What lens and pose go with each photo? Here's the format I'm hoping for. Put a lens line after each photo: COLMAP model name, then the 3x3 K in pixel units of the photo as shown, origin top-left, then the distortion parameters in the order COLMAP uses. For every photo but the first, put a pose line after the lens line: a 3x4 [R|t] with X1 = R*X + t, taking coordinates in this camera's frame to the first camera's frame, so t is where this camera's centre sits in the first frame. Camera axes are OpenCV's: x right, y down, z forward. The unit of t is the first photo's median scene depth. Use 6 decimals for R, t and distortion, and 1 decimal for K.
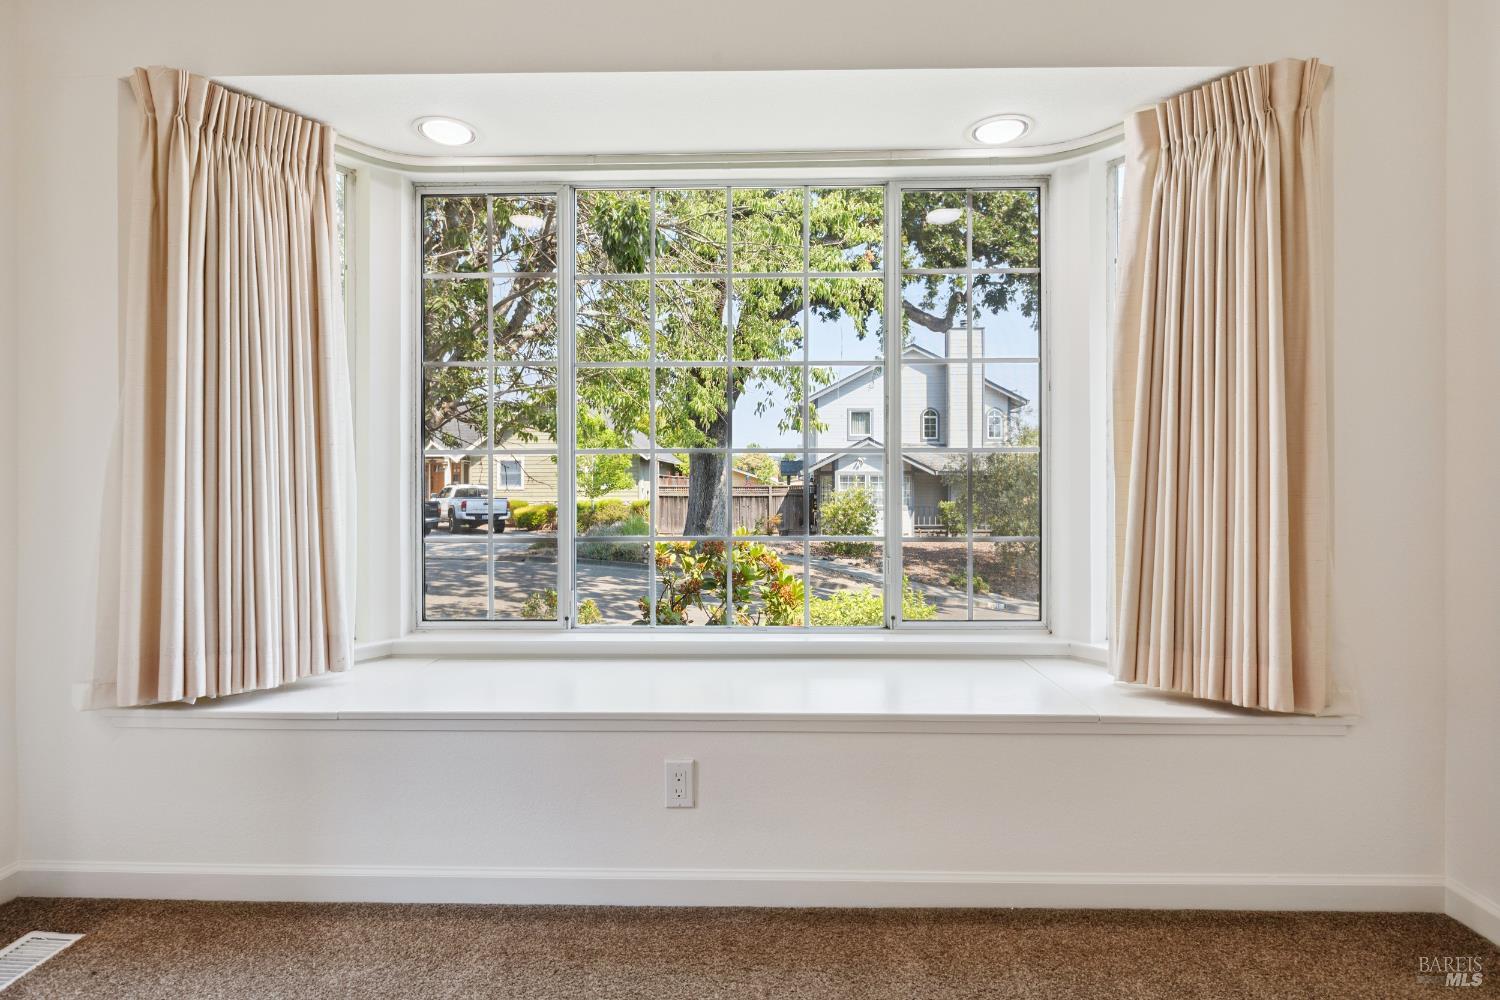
lens RADIAL K [[788.2, 0, 741.3], [0, 788.2, 488.7], [0, 0, 1]] dist [-0.001418, -0.001017]
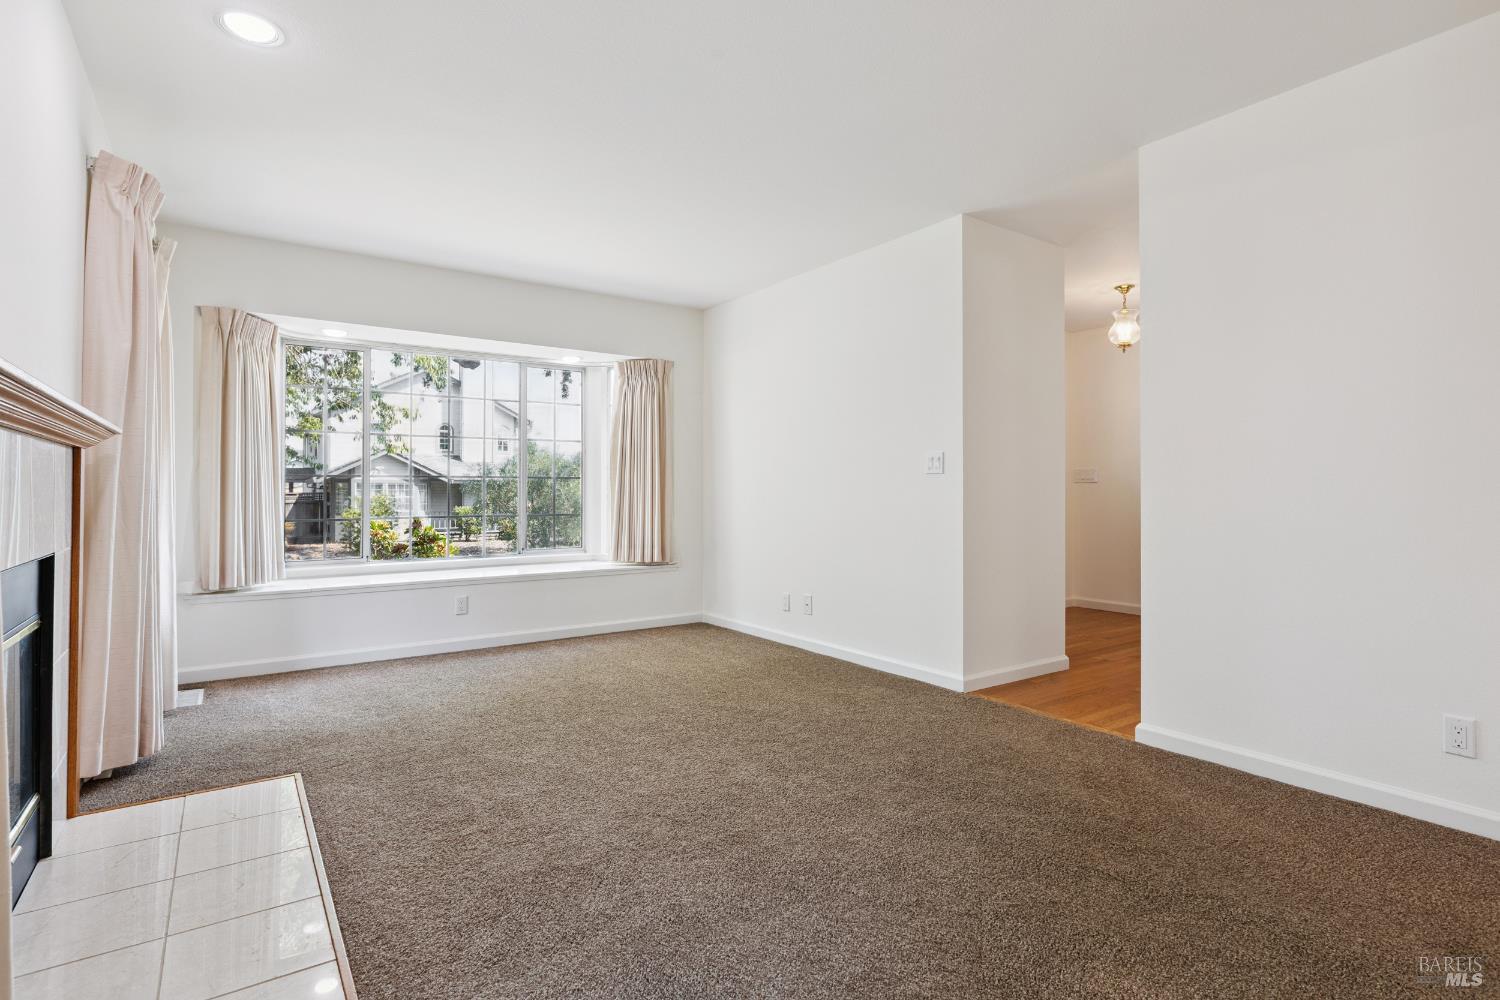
lens RADIAL K [[739.3, 0, 745.9], [0, 739.3, 489.9], [0, 0, 1]] dist [0.003045, 0.000526]
pose [[0.799291, 0.002677, 0.600938, -0.556429], [0.002016, 0.999973, -0.007136, 0.004647], [-0.600941, 0.006915, 0.799264, -1.072130]]
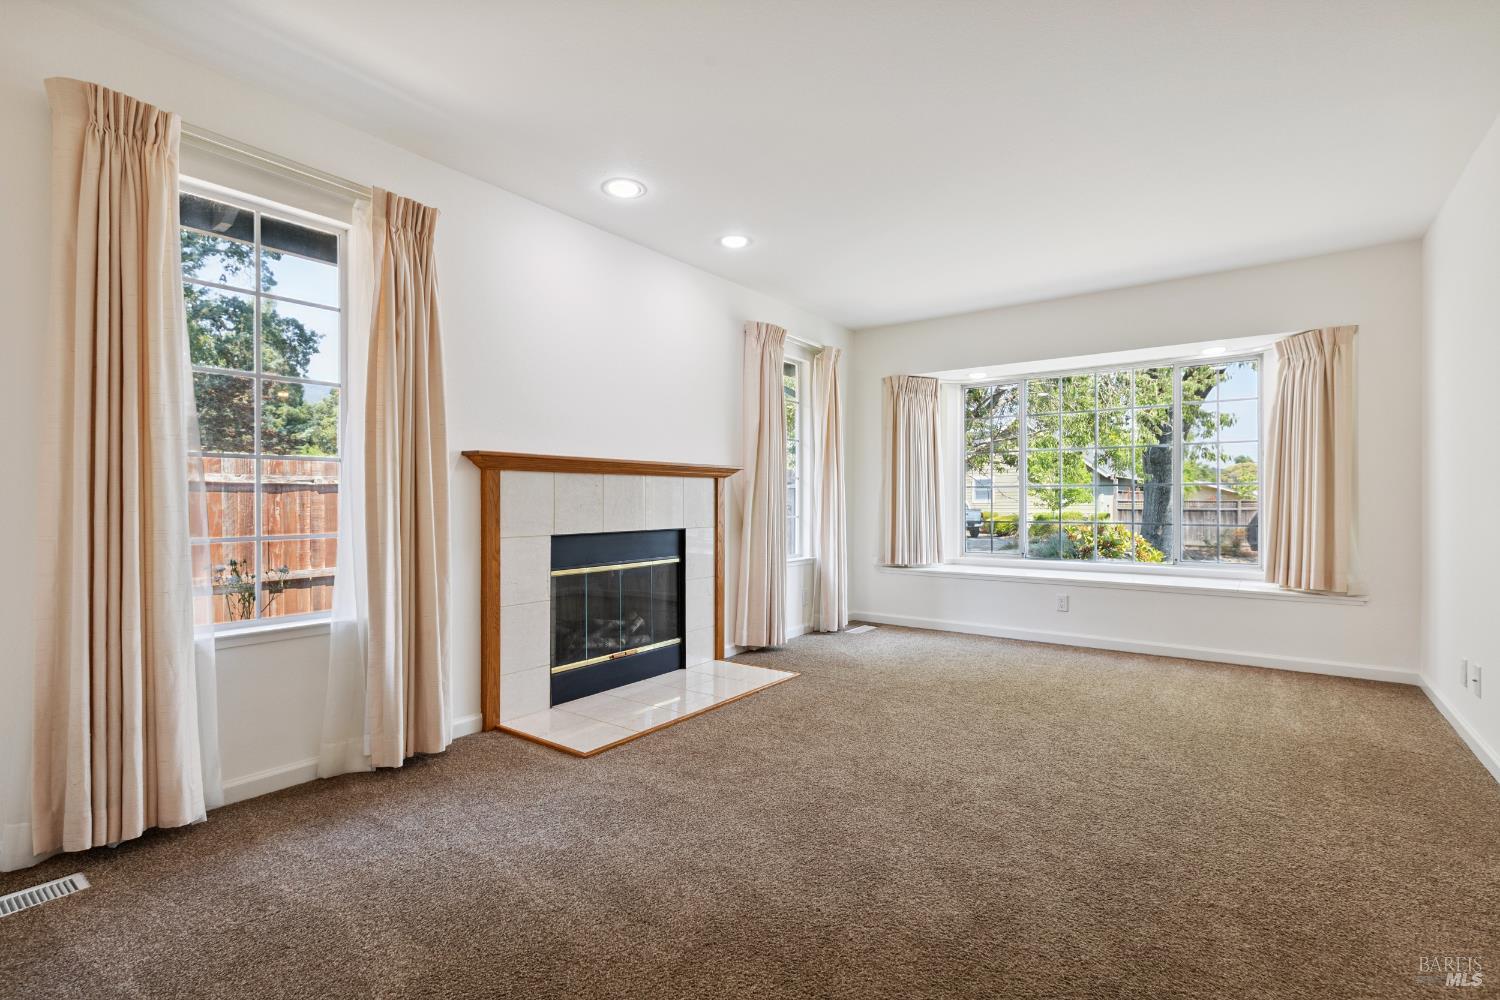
lens RADIAL K [[693.4, 0, 750.0], [0, 693.4, 500.0], [0, 0, 1]] dist [0.000046, 0.000210]
pose [[0.822666, 0.001144, -0.568523, 0.296233], [-0.003252, 0.999991, -0.002693, 0.003942], [0.568515, 0.004064, 0.822663, -1.213573]]
